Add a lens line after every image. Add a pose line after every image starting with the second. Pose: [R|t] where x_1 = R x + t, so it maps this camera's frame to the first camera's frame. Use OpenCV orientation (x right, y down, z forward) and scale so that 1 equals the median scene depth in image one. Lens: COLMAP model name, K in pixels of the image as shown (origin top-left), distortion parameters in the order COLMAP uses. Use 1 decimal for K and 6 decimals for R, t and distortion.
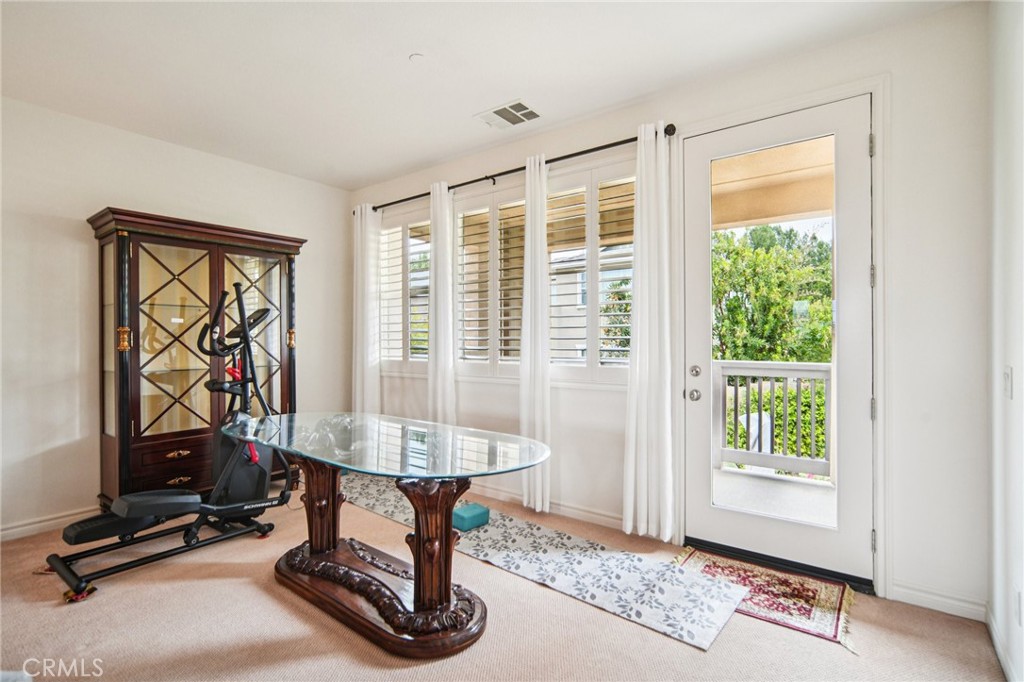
lens RADIAL K [[498.7, 0, 506.4], [0, 498.7, 344.4], [0, 0, 1]] dist [0.012211, -0.000544]
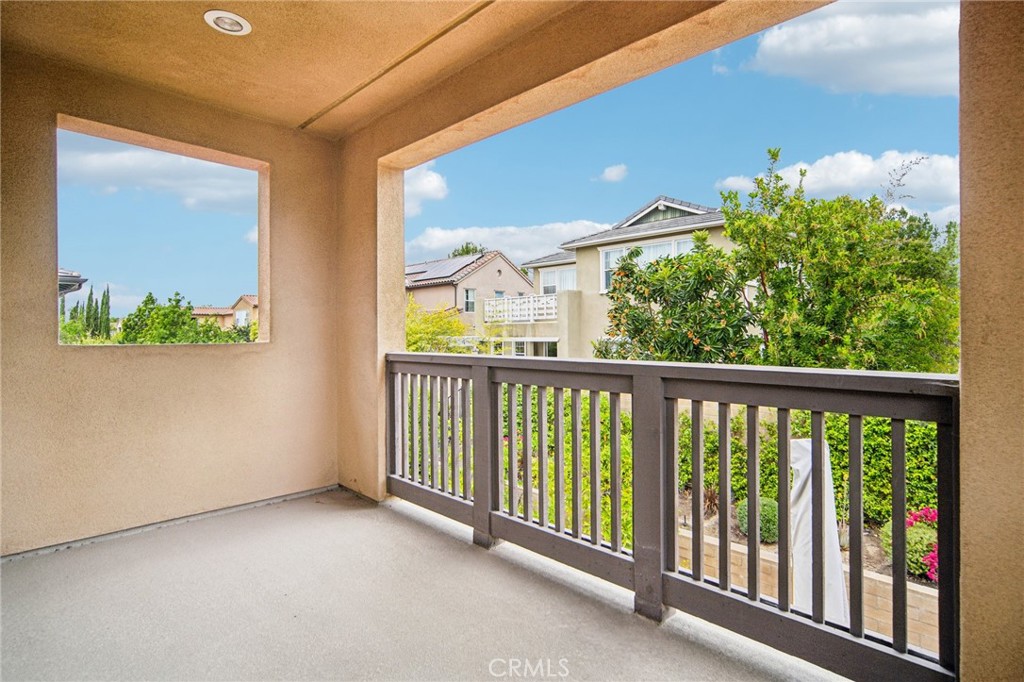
lens RADIAL K [[498.7, 0, 513.4], [0, 498.7, 337.5], [0, 0, 1]] dist [0.012211, -0.000544]
pose [[0.993856, -0.005867, -0.110528, 0.161359], [0.005555, 0.999980, -0.003131, 0.005243], [0.110544, 0.002497, 0.993868, 0.260678]]
